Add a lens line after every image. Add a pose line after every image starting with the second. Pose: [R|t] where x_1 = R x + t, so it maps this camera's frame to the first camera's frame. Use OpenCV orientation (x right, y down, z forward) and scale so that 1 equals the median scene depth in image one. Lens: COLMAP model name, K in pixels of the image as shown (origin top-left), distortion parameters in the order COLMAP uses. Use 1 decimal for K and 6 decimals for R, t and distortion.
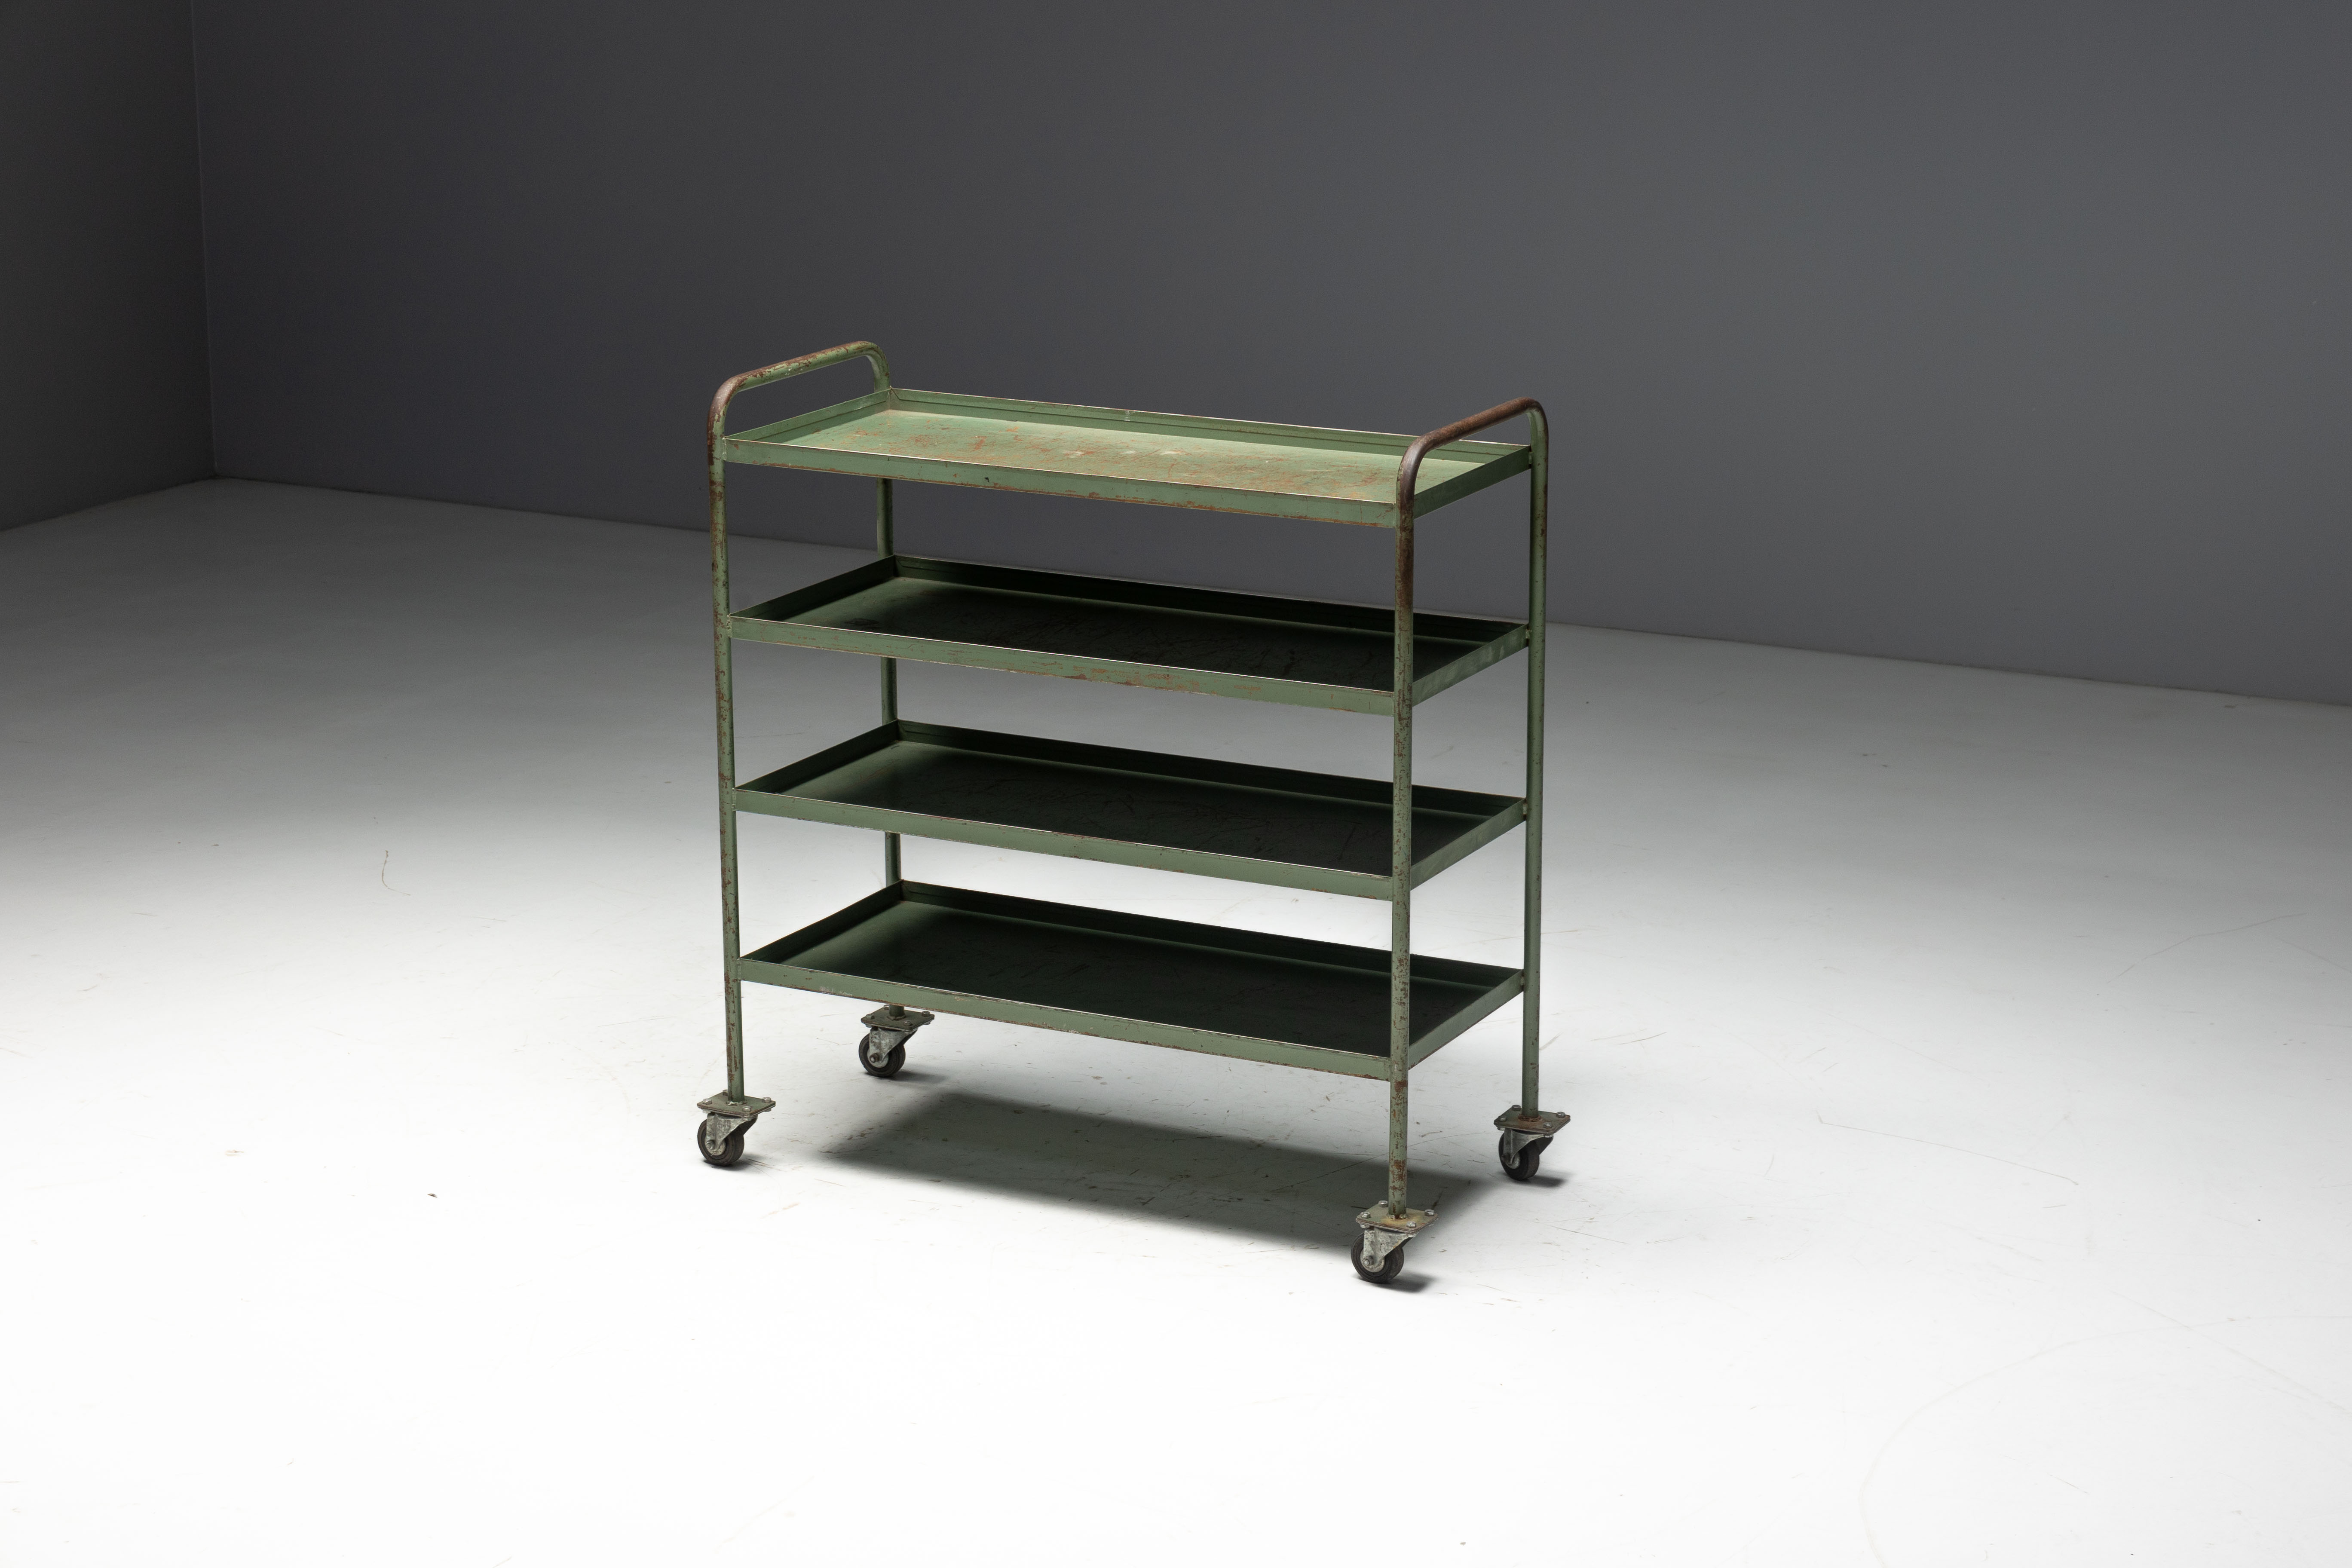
lens RADIAL K [[4711.1, 0, 1176.1], [0, 4711.1, 784.0], [0, 0, 1]] dist [0.025929, 0.000000]
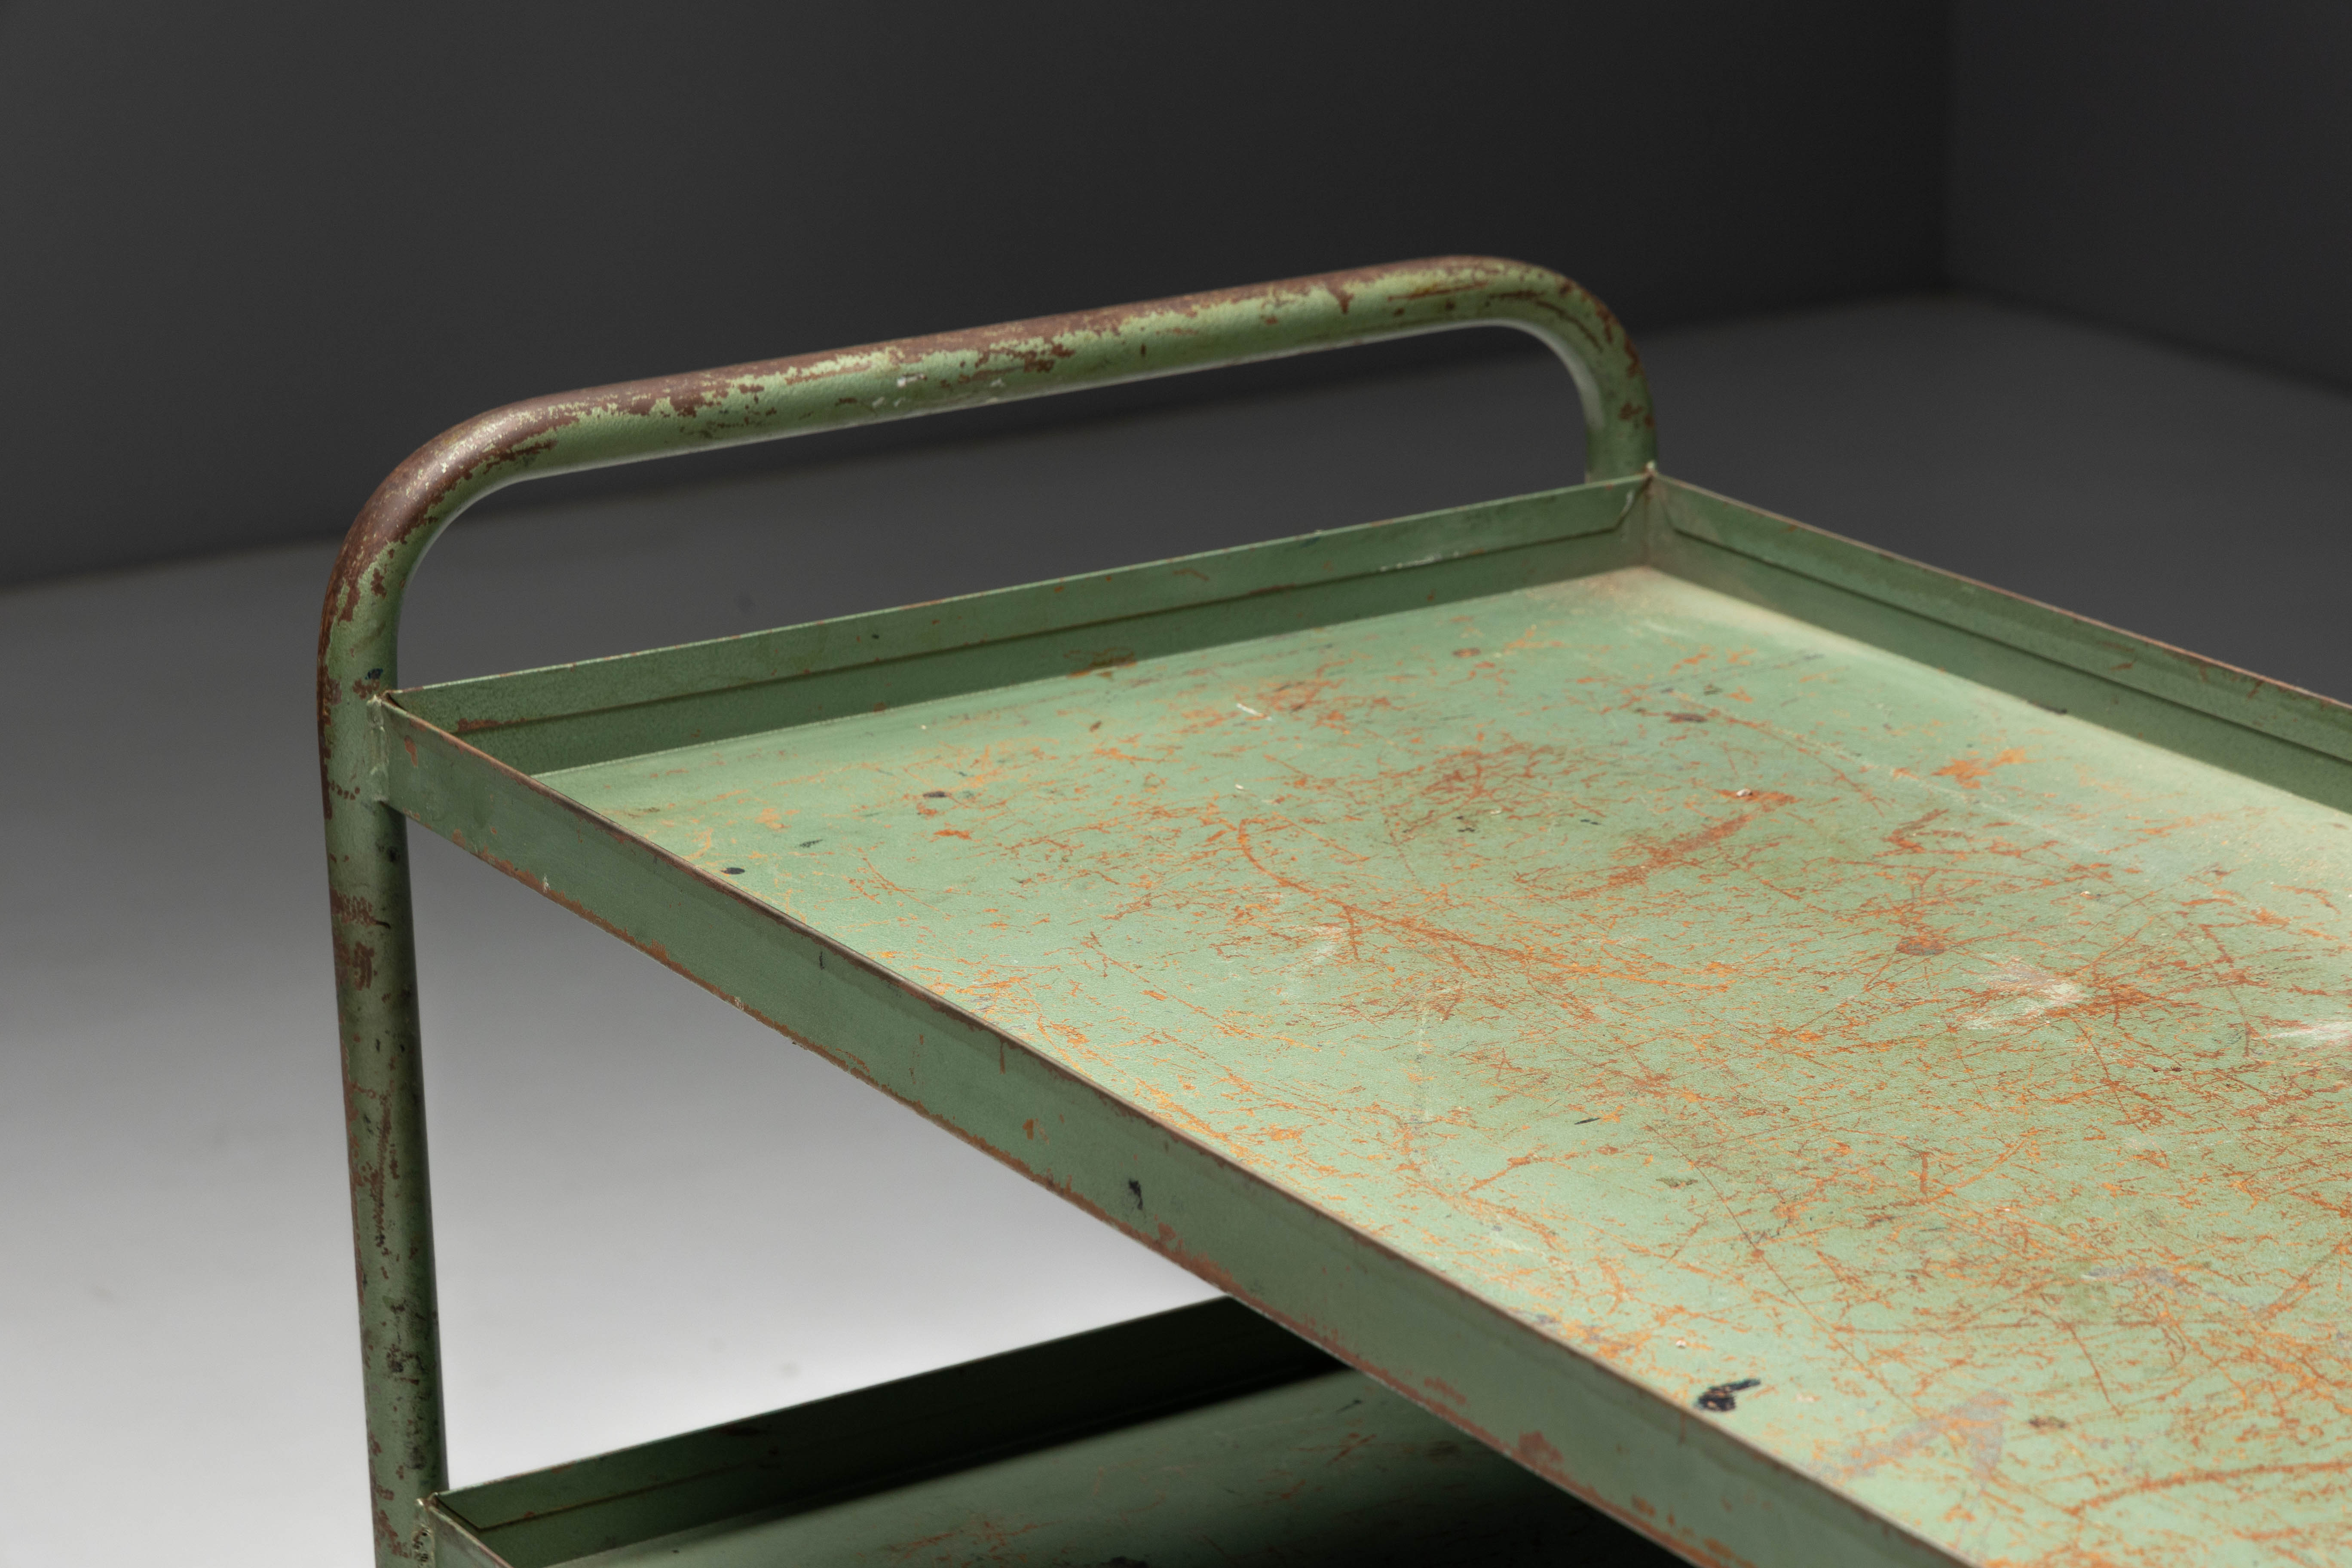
lens RADIAL K [[5897.4, 0, 1176.0], [0, 5897.4, 783.6], [0, 0, 1]] dist [0.010793, 0.000000]
pose [[0.852358, 0.134581, -0.505346, 0.064913], [-0.110257, 0.990845, 0.077908, -0.089784], [0.511204, -0.010688, 0.859393, 0.756249]]
